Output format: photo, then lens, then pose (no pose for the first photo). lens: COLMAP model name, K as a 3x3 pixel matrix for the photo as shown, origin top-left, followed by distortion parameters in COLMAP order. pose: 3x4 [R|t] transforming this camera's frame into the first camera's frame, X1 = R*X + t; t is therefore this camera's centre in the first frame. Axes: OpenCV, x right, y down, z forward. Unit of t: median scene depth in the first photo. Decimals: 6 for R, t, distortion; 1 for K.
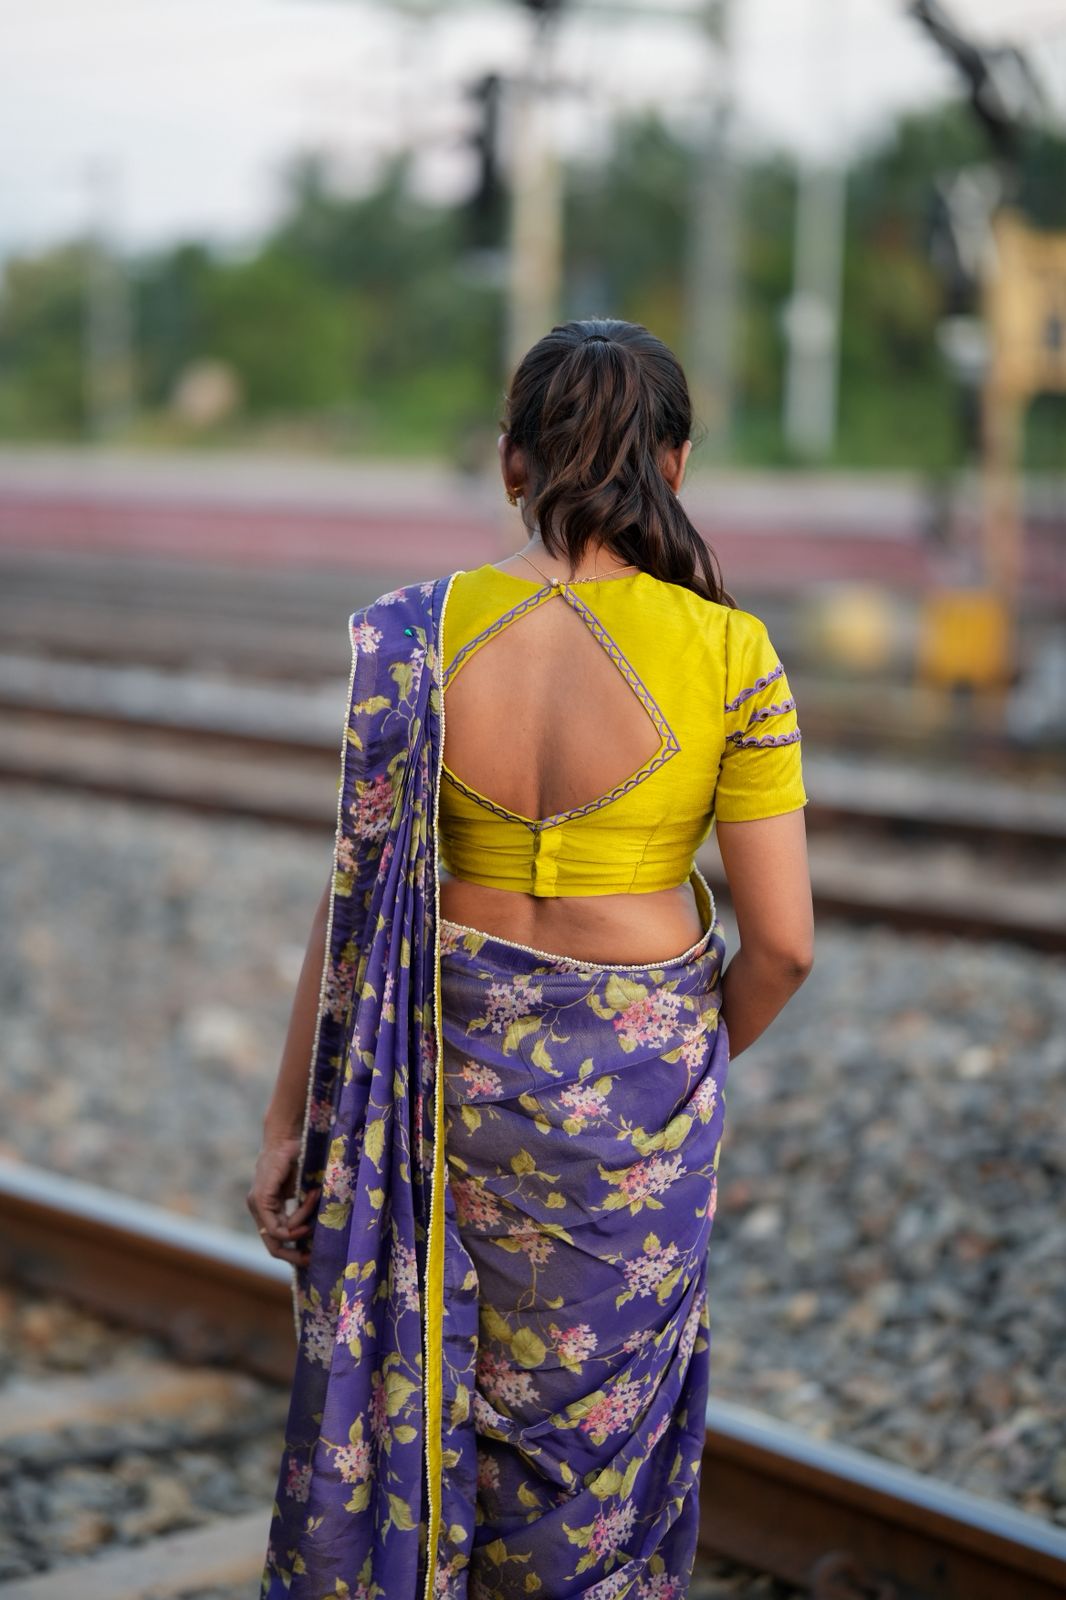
lens RADIAL K [[3656.4, 0, 491.9], [0, 3656.4, 796.1], [0, 0, 1]] dist [0.750404, 0.616456]
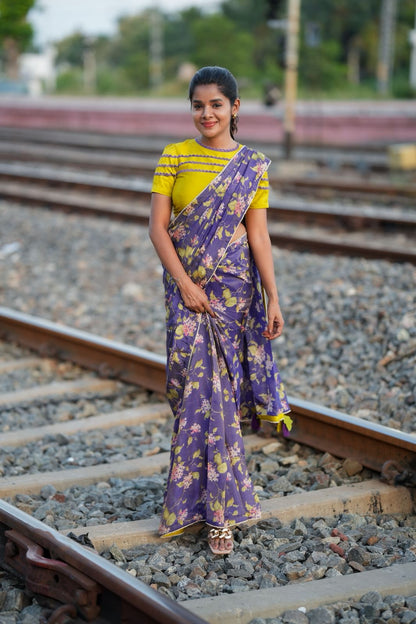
lens RADIAL K [[1426.0, 0, 192.0], [0, 1426.0, 310.5], [0, 0, 1]] dist [0.750404, 0.616456]
pose [[0.996137, -0.000056, -0.087816, 0.113019], [0.004969, 0.998433, 0.055733, 0.019842], [0.087675, -0.055954, 0.994576, -0.275159]]
